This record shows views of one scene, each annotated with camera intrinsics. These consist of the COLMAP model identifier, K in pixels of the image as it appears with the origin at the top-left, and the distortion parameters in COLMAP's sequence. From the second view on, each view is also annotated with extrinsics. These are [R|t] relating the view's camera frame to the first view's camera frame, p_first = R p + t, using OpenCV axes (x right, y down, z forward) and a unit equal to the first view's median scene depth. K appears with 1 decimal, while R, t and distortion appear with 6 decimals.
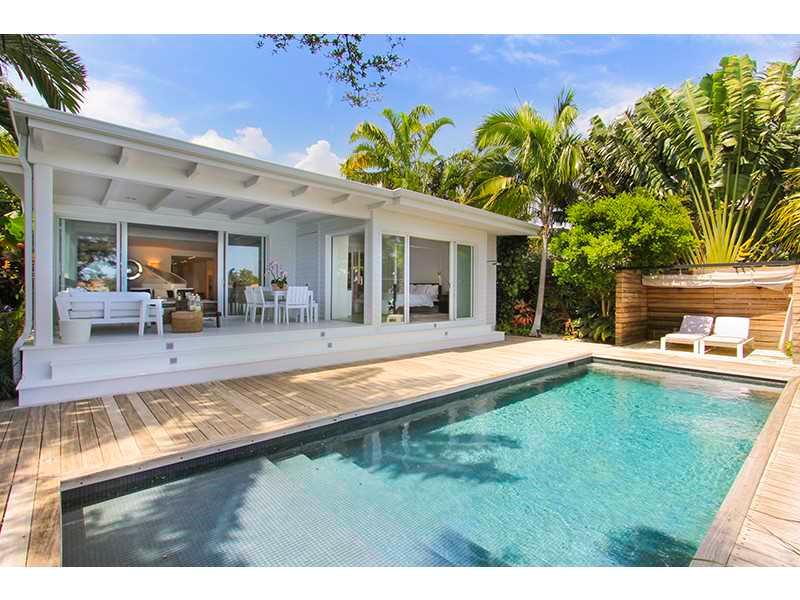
lens RADIAL K [[381.7, 0, 405.1], [0, 381.7, 296.1], [0, 0, 1]] dist [0.000472, 0.000070]
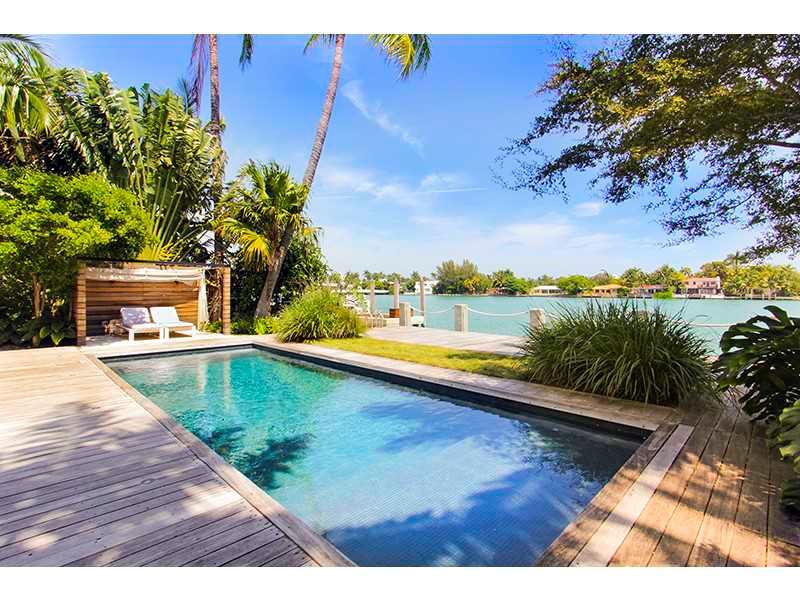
lens RADIAL K [[381.7, 0, 405.1], [0, 381.7, 296.1], [0, 0, 1]] dist [0.000472, 0.000070]
pose [[-0.022926, -0.020954, 0.999518, -0.353869], [0.007770, 0.999746, 0.021137, 0.002226], [-0.999707, 0.008251, -0.022757, 0.267253]]
